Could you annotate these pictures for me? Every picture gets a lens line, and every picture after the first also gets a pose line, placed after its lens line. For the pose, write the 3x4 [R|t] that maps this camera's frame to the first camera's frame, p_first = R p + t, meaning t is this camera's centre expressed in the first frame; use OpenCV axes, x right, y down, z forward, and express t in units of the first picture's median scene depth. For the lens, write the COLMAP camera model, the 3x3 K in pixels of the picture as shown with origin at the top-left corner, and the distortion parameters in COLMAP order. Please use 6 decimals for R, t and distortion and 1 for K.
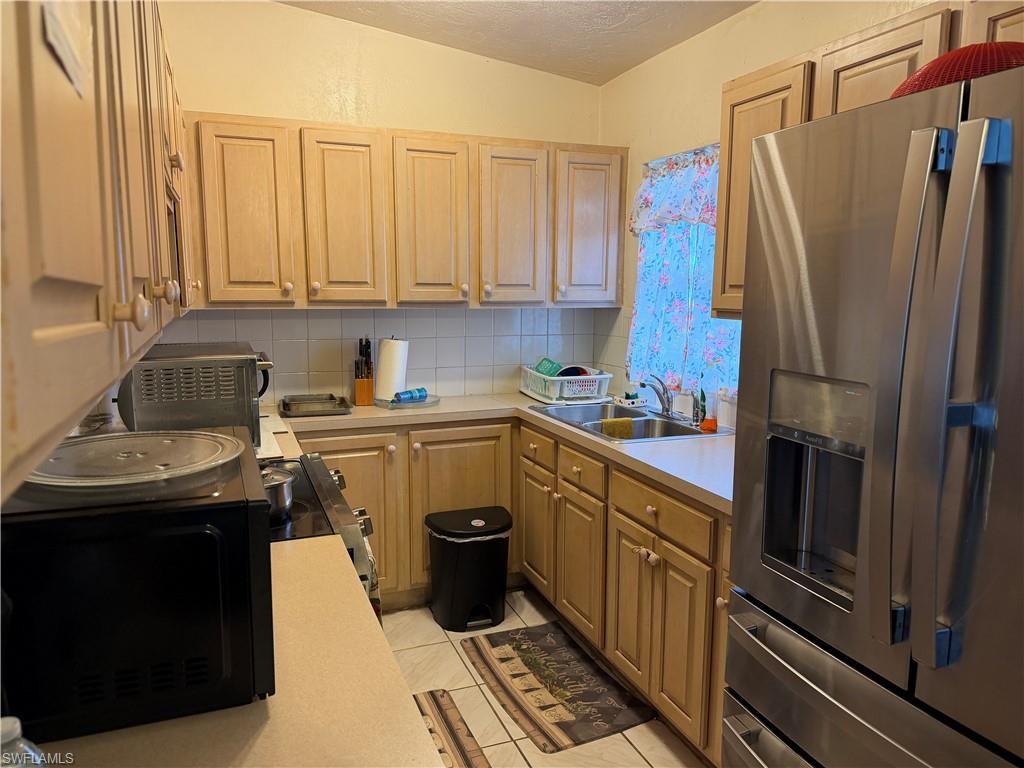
lens RADIAL K [[719.3, 0, 512.4], [0, 719.3, 390.8], [0, 0, 1]] dist [0.121627, -0.193182]
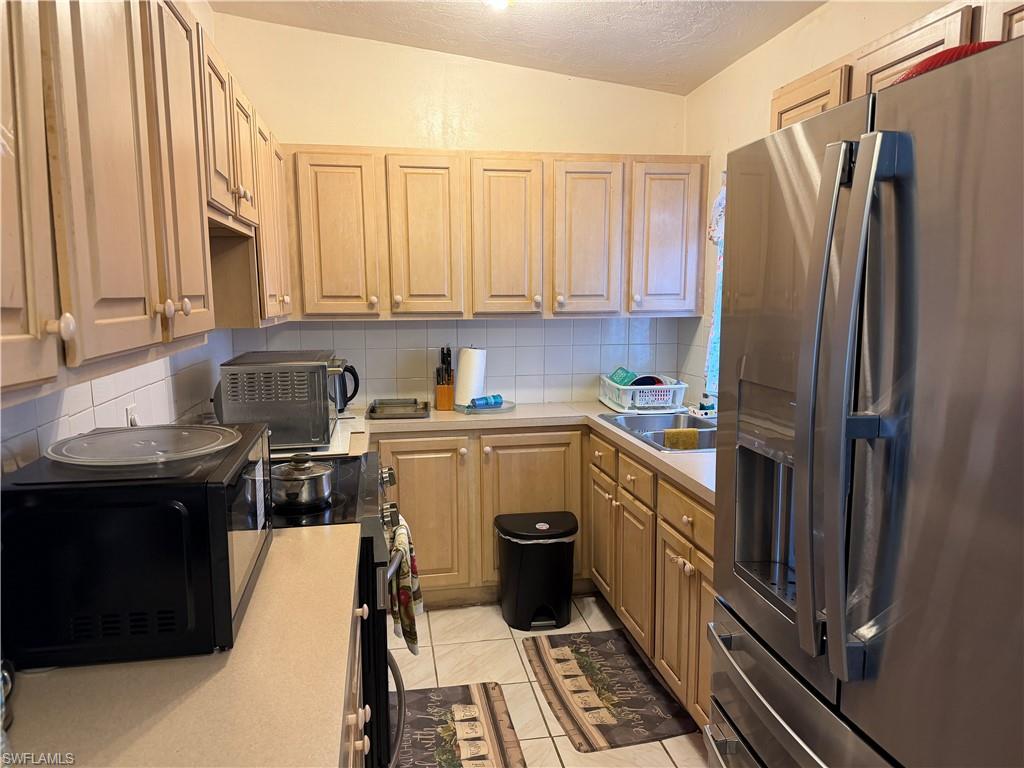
lens RADIAL K [[719.4, 0, 515.0], [0, 719.4, 390.5], [0, 0, 1]] dist [0.119031, -0.186825]
pose [[0.980760, 0.015950, -0.194565, 0.109810], [-0.018418, 0.999771, -0.010883, 0.000928], [0.194347, 0.014257, 0.980829, -0.023081]]
